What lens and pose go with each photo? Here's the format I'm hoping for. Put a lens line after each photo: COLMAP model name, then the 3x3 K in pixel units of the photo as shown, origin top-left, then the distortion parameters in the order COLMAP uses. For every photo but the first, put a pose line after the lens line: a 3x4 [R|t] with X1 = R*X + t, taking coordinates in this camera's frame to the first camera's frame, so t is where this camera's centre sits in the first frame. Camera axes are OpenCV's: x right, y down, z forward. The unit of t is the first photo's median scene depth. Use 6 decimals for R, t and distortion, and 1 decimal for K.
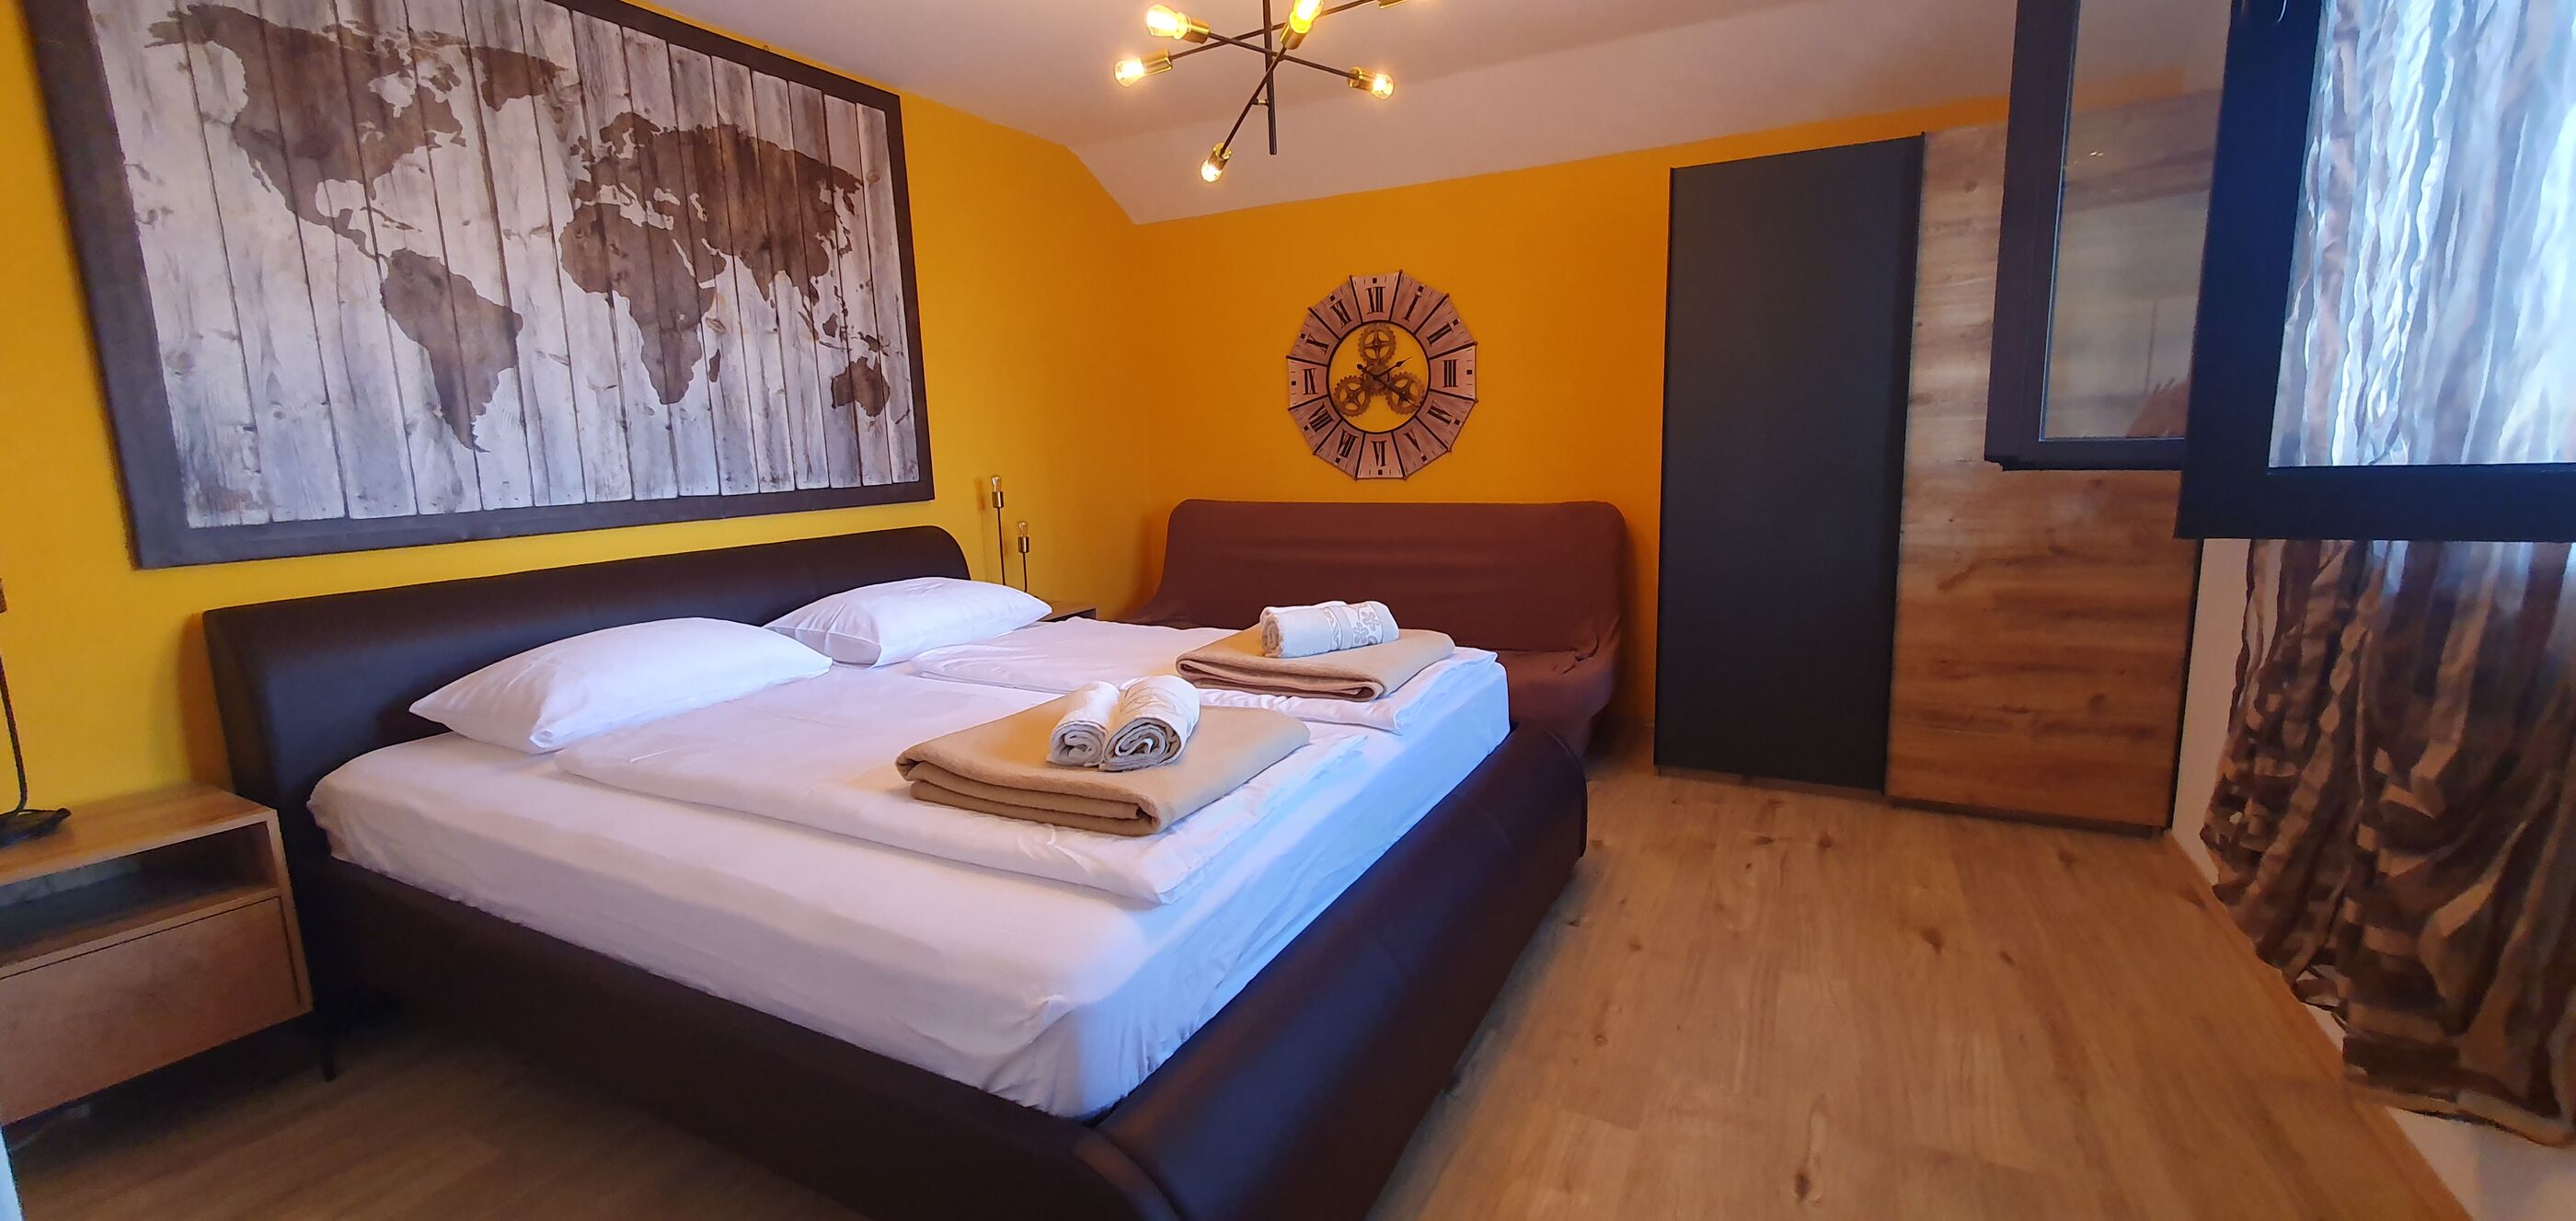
lens RADIAL K [[1023.4, 0, 1295.1], [0, 1023.4, 601.9], [0, 0, 1]] dist [0.010228, 0.000548]
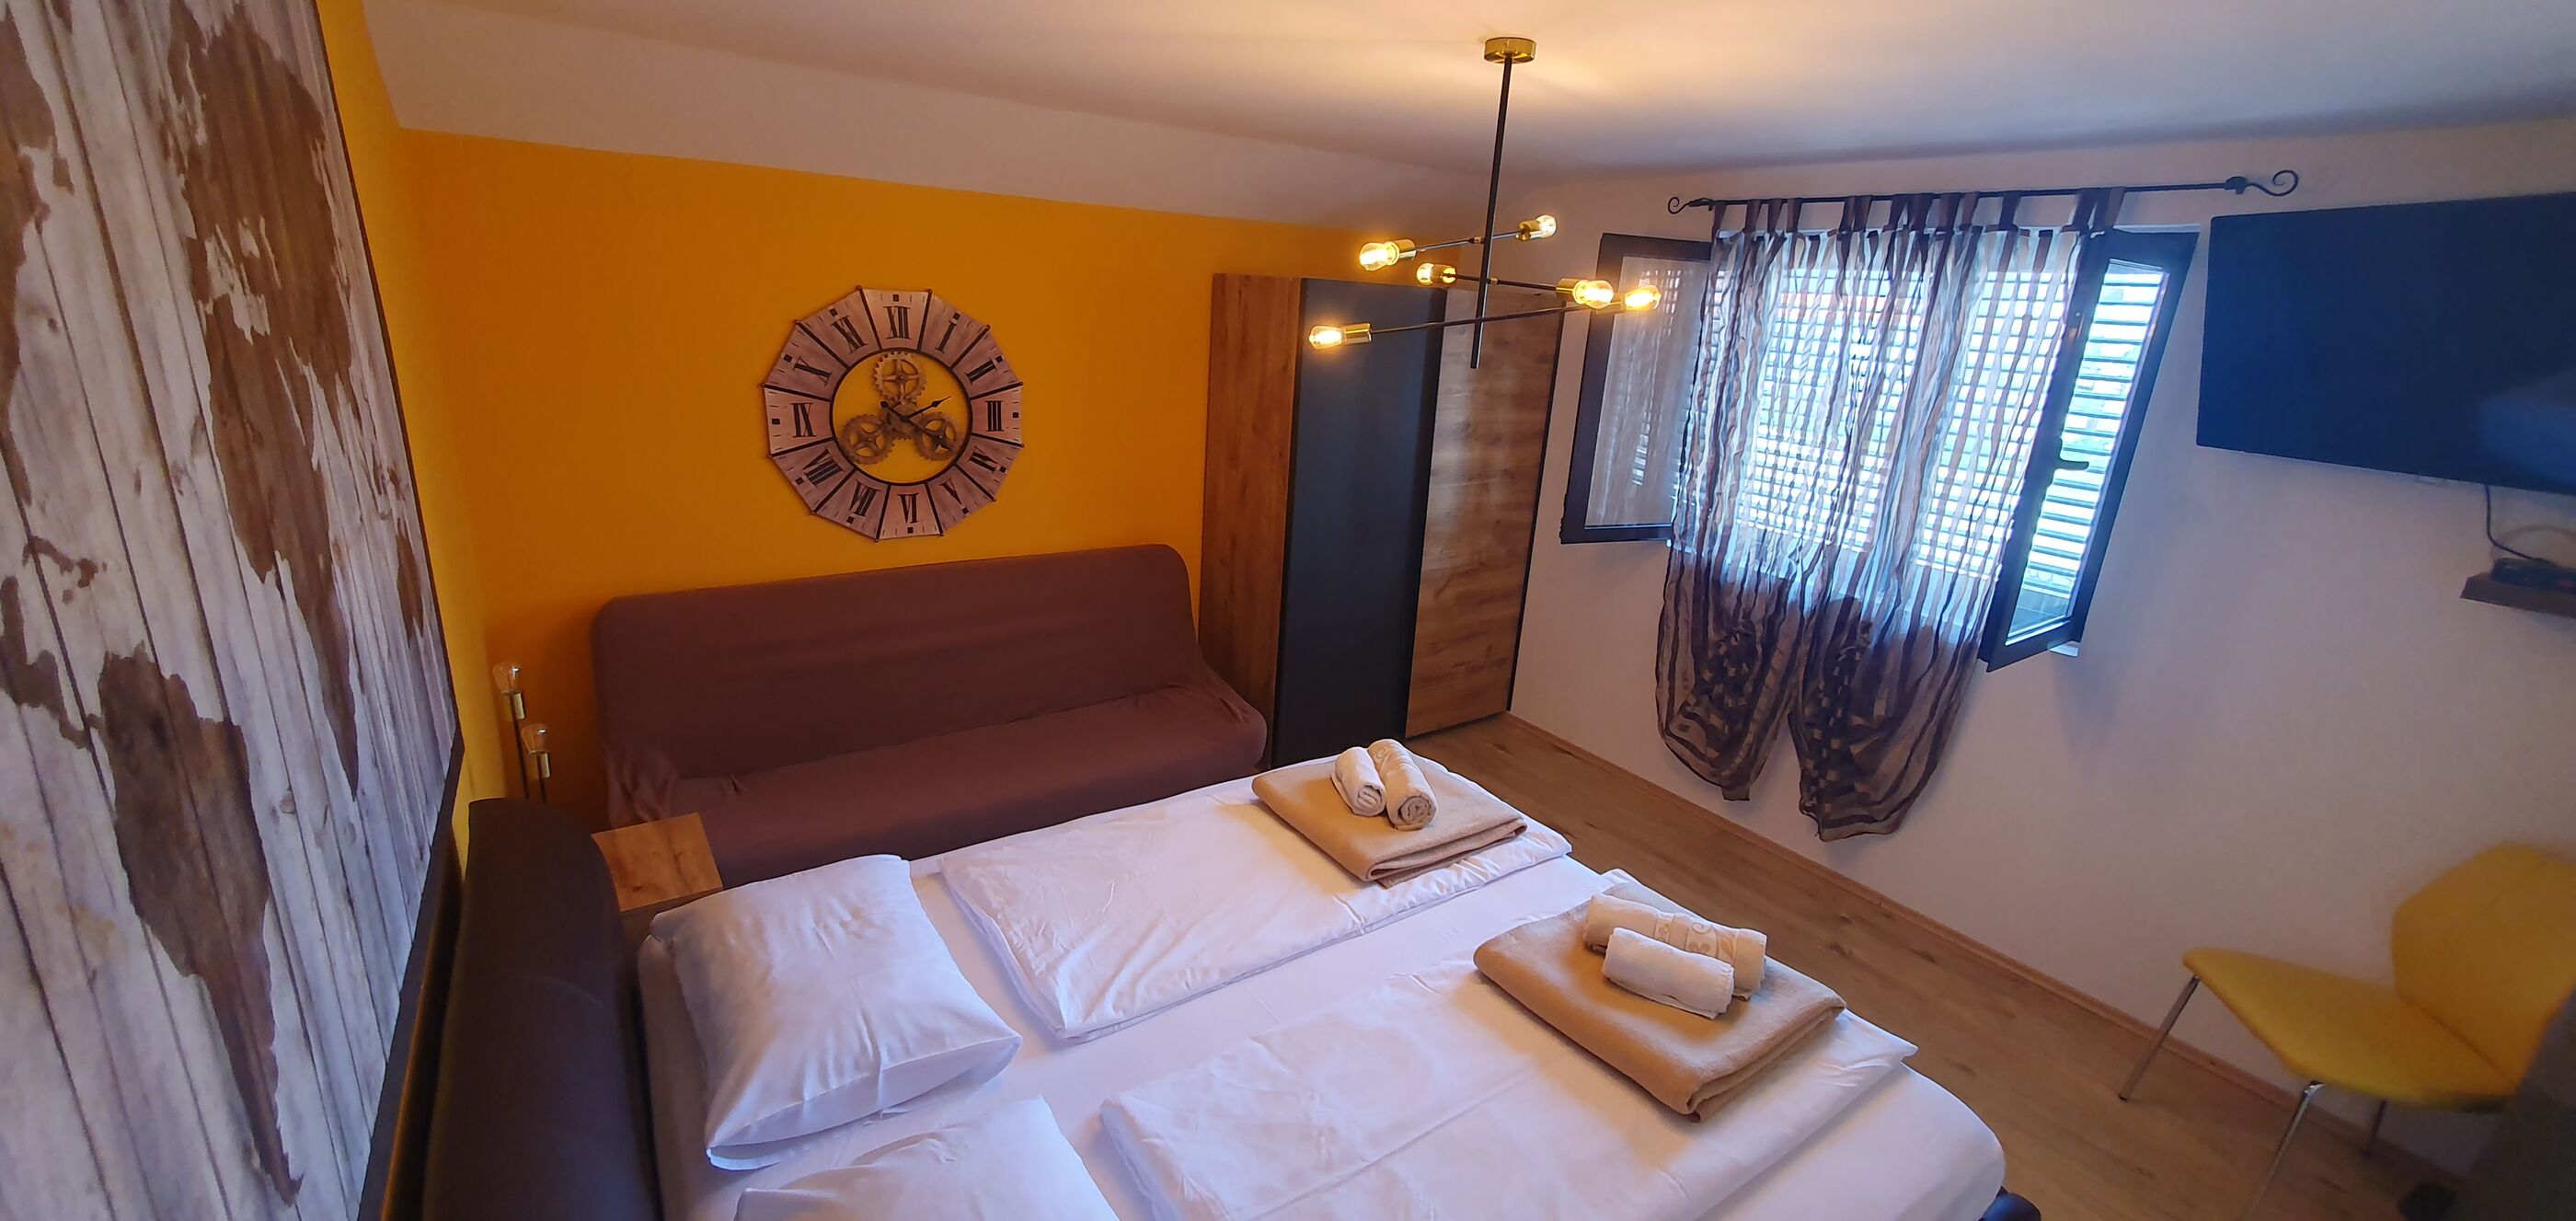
lens RADIAL K [[1023.4, 0, 1299.5], [0, 1023.4, 598.4], [0, 0, 1]] dist [0.010228, 0.000548]
pose [[0.455253, -0.198467, 0.867961, -0.519880], [0.072488, 0.979866, 0.186035, -0.210029], [-0.887407, -0.021776, 0.460473, 0.346326]]
